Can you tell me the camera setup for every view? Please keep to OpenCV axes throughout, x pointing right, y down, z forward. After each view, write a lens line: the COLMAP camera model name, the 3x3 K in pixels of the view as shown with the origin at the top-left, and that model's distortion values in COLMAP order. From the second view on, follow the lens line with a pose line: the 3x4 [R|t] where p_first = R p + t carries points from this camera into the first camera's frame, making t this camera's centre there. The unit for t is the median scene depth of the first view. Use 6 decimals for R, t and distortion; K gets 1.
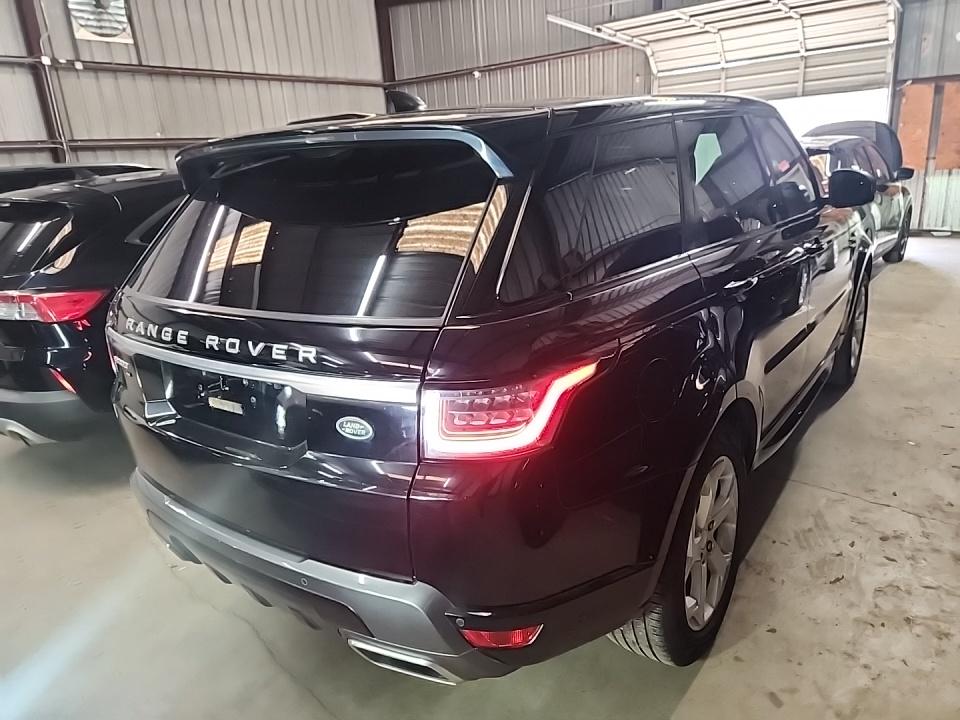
lens RADIAL K [[686.7, 0, 480.0], [0, 686.7, 360.0], [0, 0, 1]] dist [0.030451, -0.000306]
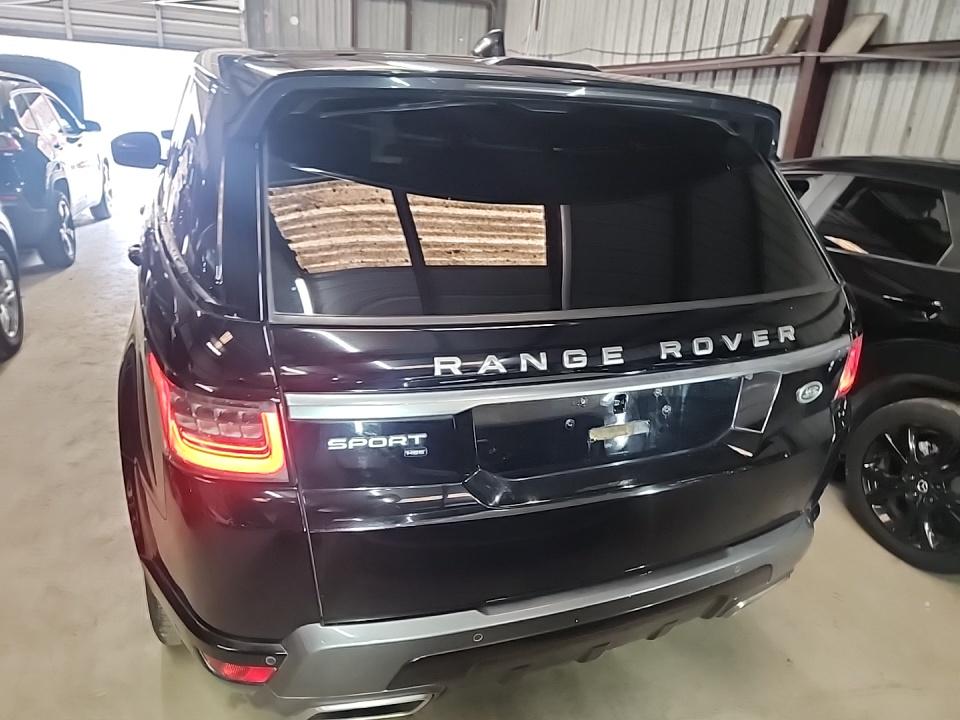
lens RADIAL K [[686.7, 0, 480.0], [0, 686.7, 360.0], [0, 0, 1]] dist [0.030451, -0.000306]
pose [[0.513321, -0.213816, 0.831134, -1.074701], [0.162227, 0.975181, 0.150679, -0.156965], [-0.842724, 0.057486, 0.535267, 0.695844]]
